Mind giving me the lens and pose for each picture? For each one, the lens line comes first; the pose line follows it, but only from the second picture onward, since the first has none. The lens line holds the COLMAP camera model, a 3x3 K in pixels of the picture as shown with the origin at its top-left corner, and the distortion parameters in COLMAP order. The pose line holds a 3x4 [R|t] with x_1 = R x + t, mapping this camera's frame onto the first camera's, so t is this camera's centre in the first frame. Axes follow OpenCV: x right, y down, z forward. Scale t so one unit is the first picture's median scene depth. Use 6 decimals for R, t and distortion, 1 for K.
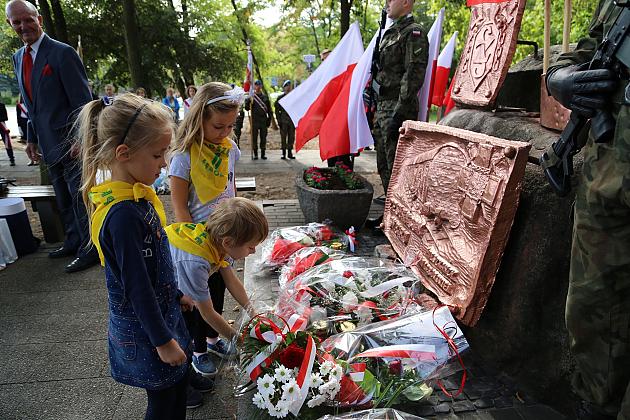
lens RADIAL K [[428.4, 0, 317.7], [0, 428.4, 210.6], [0, 0, 1]] dist [-0.127672, 0.078372]
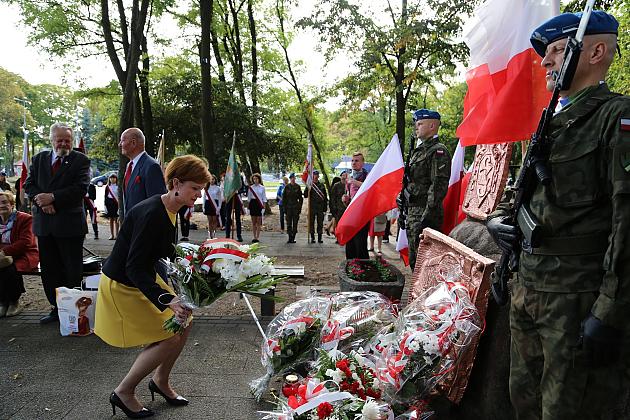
lens RADIAL K [[433.8, 0, 315.0], [0, 433.8, 210.0], [0, 0, 1]] dist [-0.121722, 0.077887]
pose [[0.988997, 0.020073, -0.146569, 0.065678], [-0.046699, 0.982455, -0.180560, -0.023529], [0.140373, 0.185418, 0.972582, -0.211115]]
